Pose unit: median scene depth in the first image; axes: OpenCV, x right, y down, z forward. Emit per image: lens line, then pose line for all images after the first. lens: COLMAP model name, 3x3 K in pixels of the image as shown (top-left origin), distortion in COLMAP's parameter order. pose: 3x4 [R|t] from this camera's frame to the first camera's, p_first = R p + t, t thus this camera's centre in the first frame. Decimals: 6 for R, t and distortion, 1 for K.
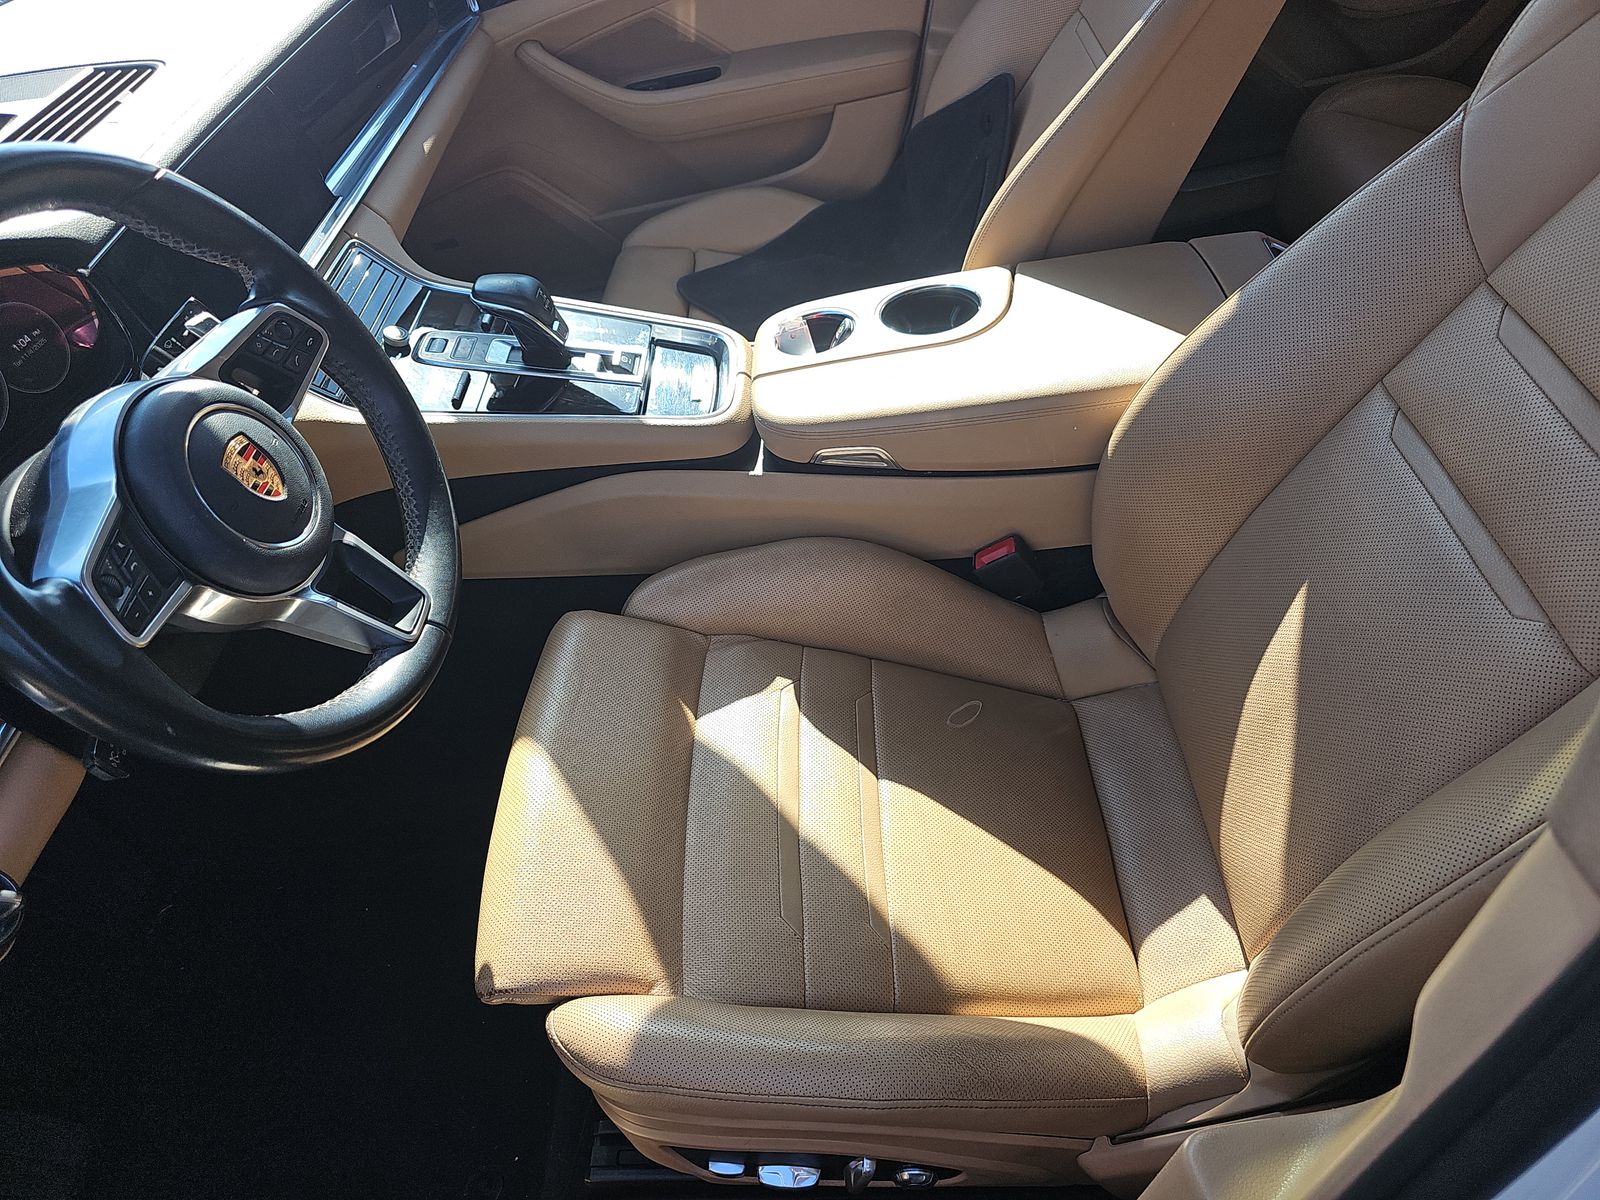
lens RADIAL K [[1090.5, 0, 808.6], [0, 1090.5, 601.6], [0, 0, 1]] dist [0.049630, -0.054174]
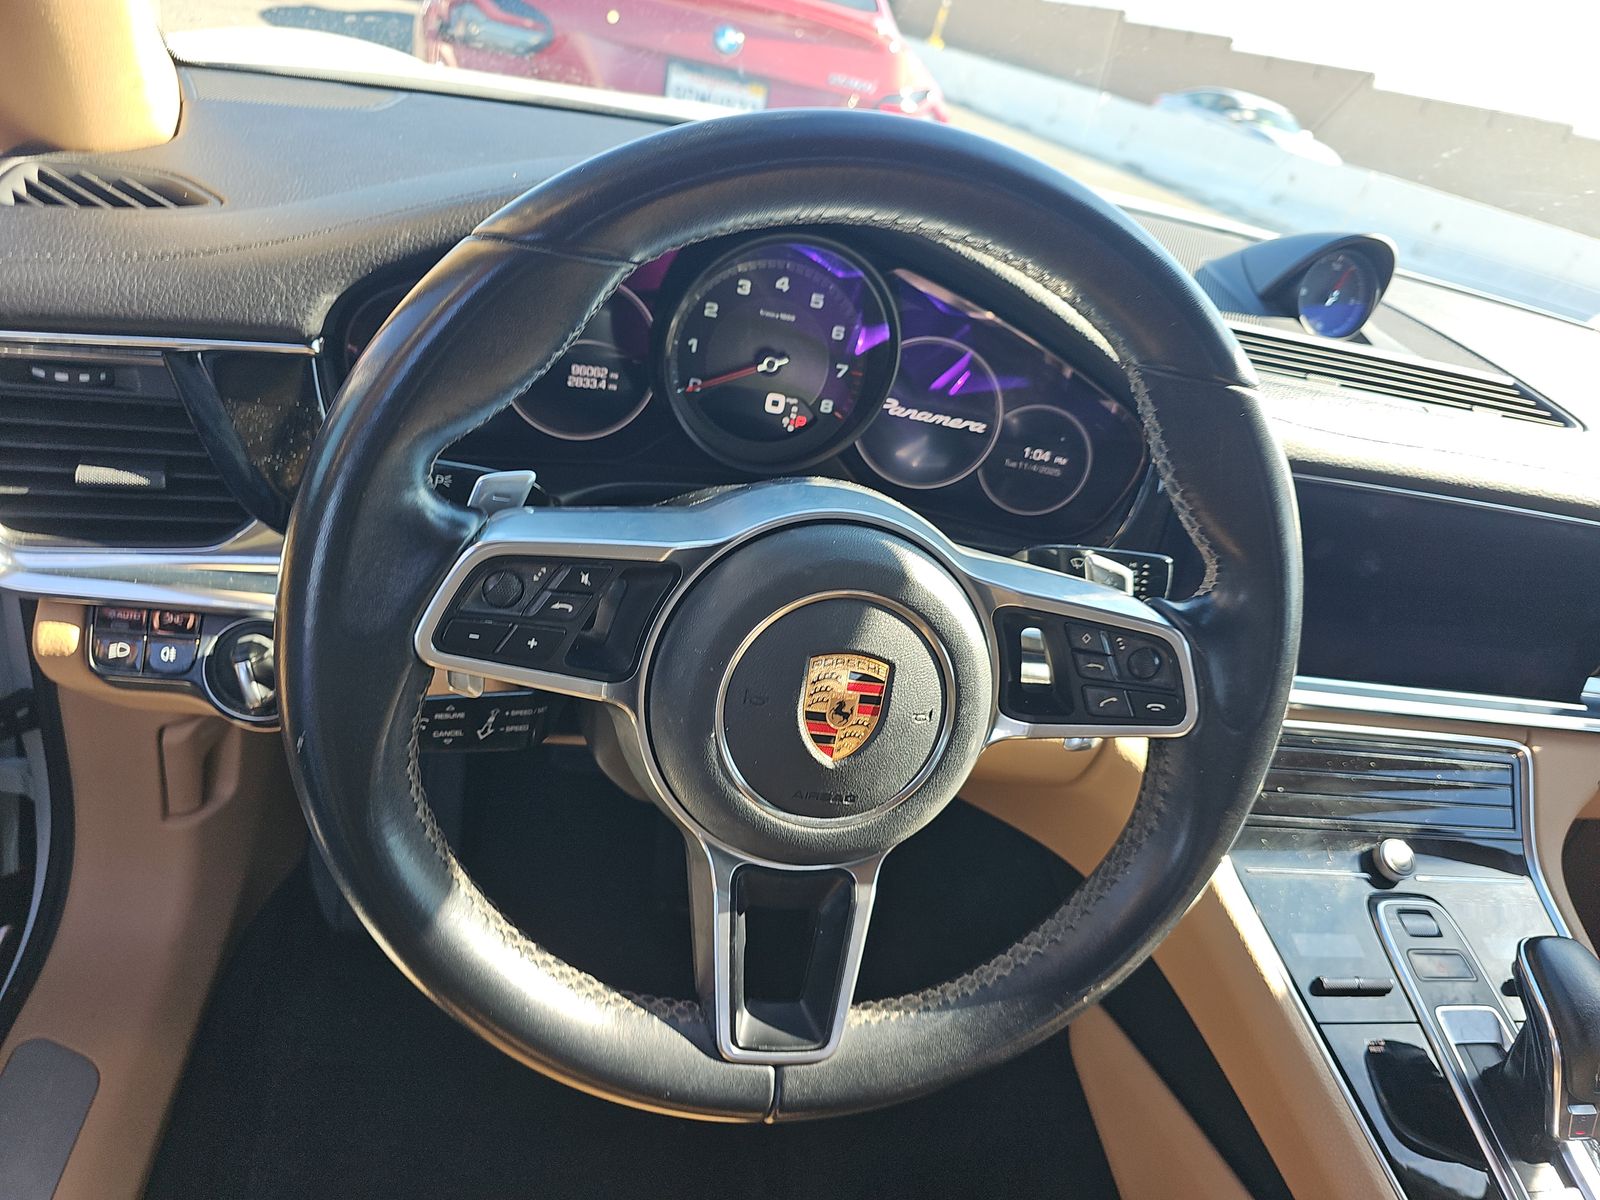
lens RADIAL K [[1089.7, 0, 794.5], [0, 1089.7, 597.1], [0, 0, 1]] dist [0.031493, -0.054724]
pose [[0.131145, 0.646233, -0.751787, -0.077291], [-0.851885, 0.461321, 0.247943, -0.240882], [0.507044, 0.607920, 0.611016, 0.505230]]
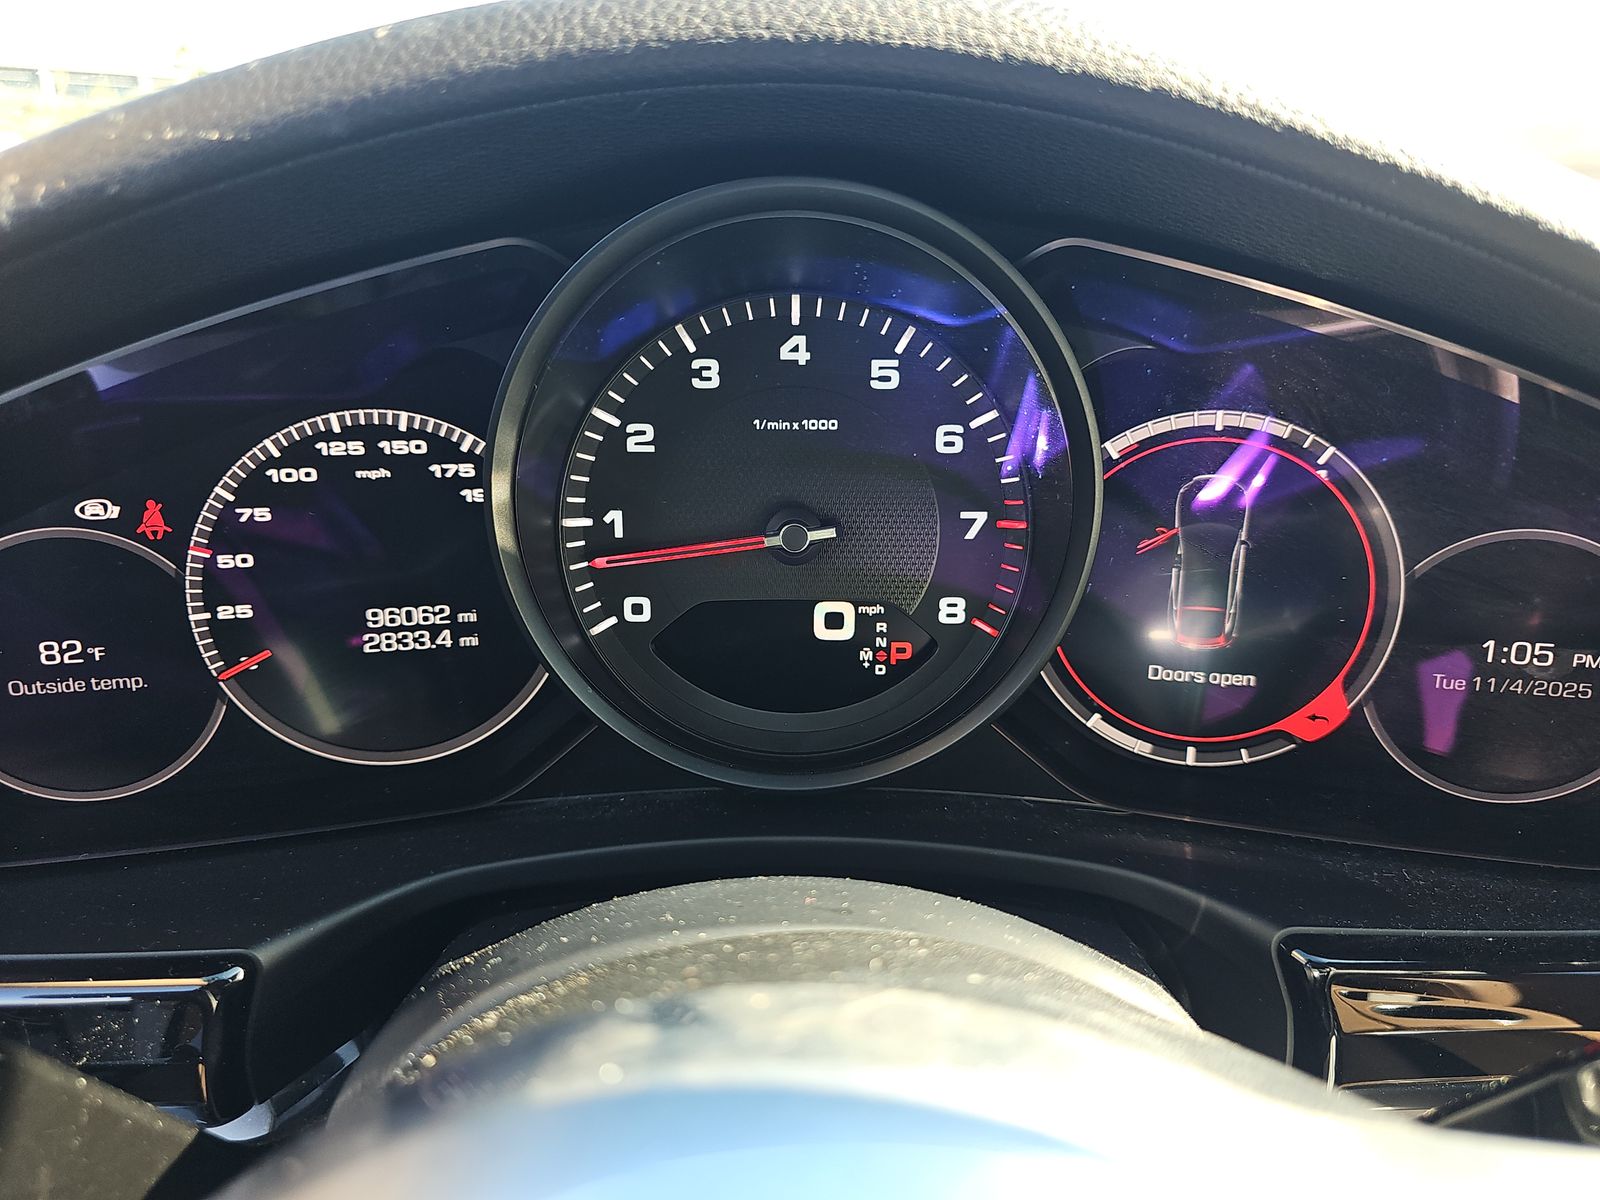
lens RADIAL K [[1090.5, 0, 808.6], [0, 1090.5, 601.6], [0, 0, 1]] dist [0.049630, -0.054174]
pose [[0.005078, 0.536558, -0.843848, -0.471084], [-0.705195, 0.600221, 0.377405, -0.225776], [0.708996, 0.593161, 0.381426, 0.751495]]
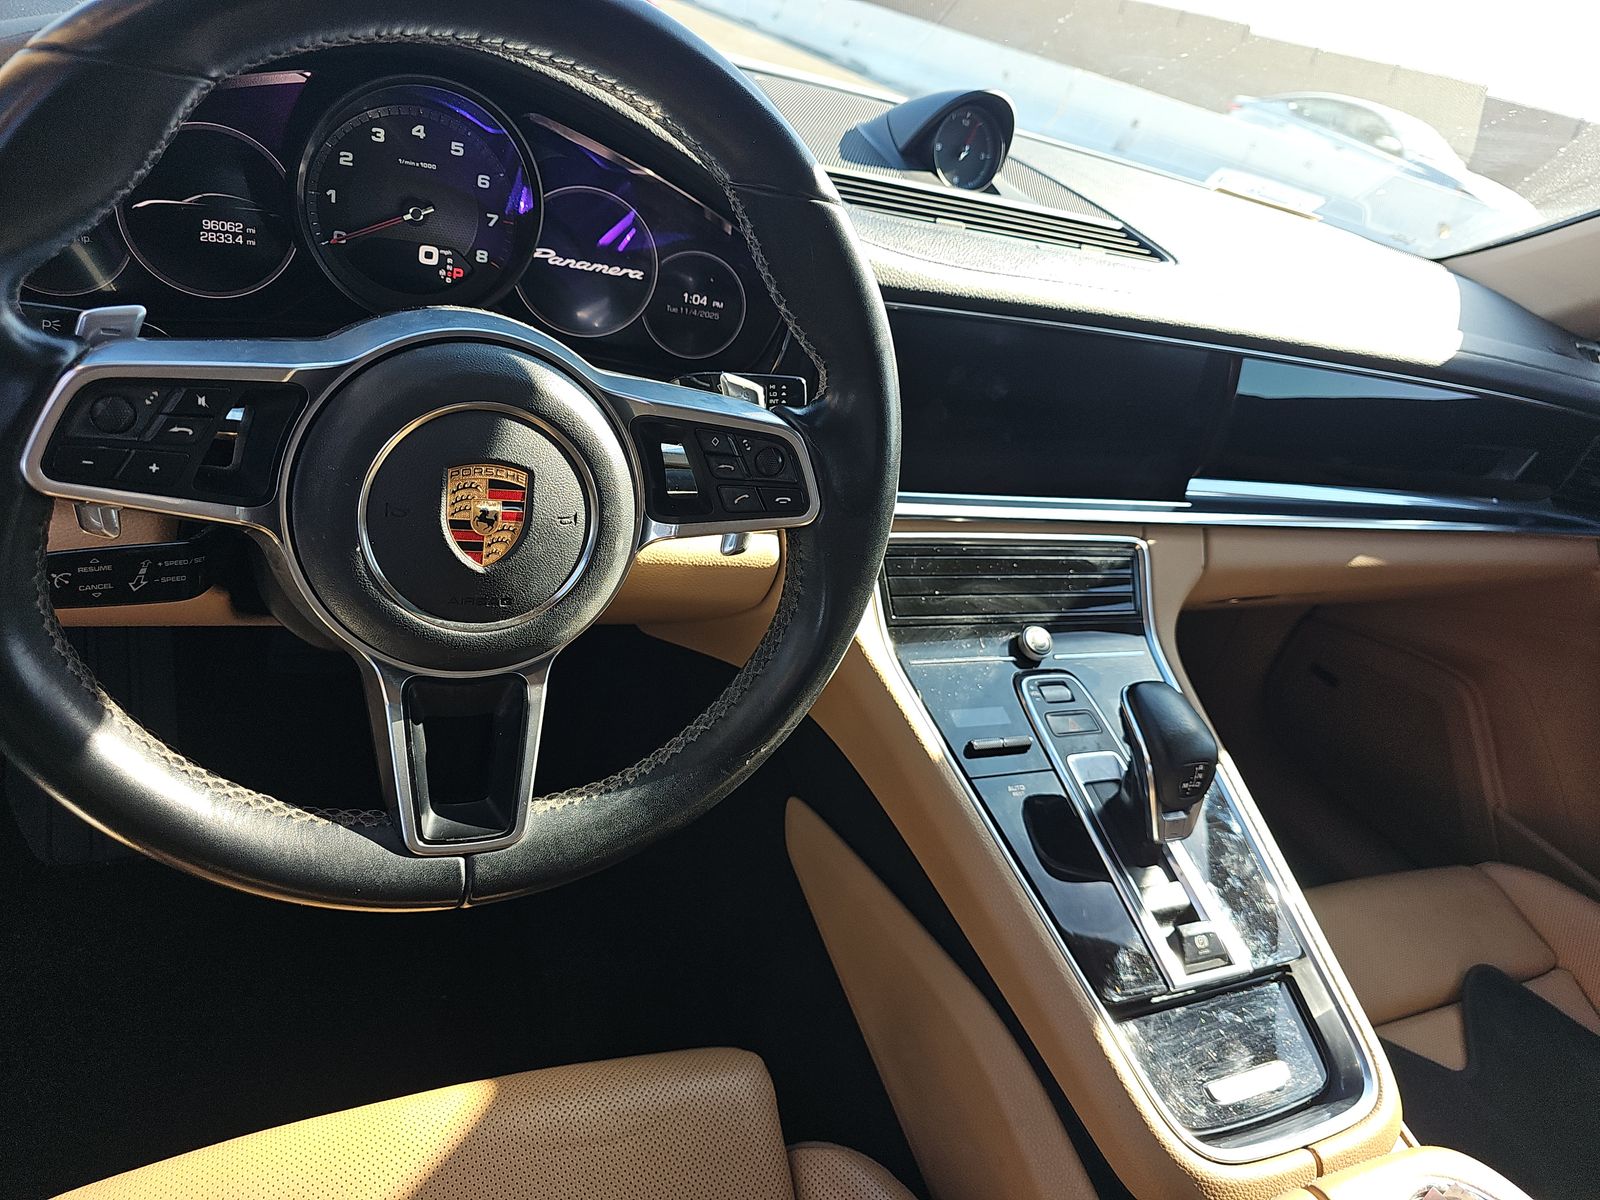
lens RADIAL K [[1090.3, 0, 805.3], [0, 1090.3, 598.0], [0, 0, 1]] dist [0.036448, -0.070167]
pose [[0.340292, 0.678210, -0.651332, 0.020394], [-0.844182, 0.525453, 0.106089, -0.283084], [0.414195, 0.513742, 0.751340, 0.536034]]
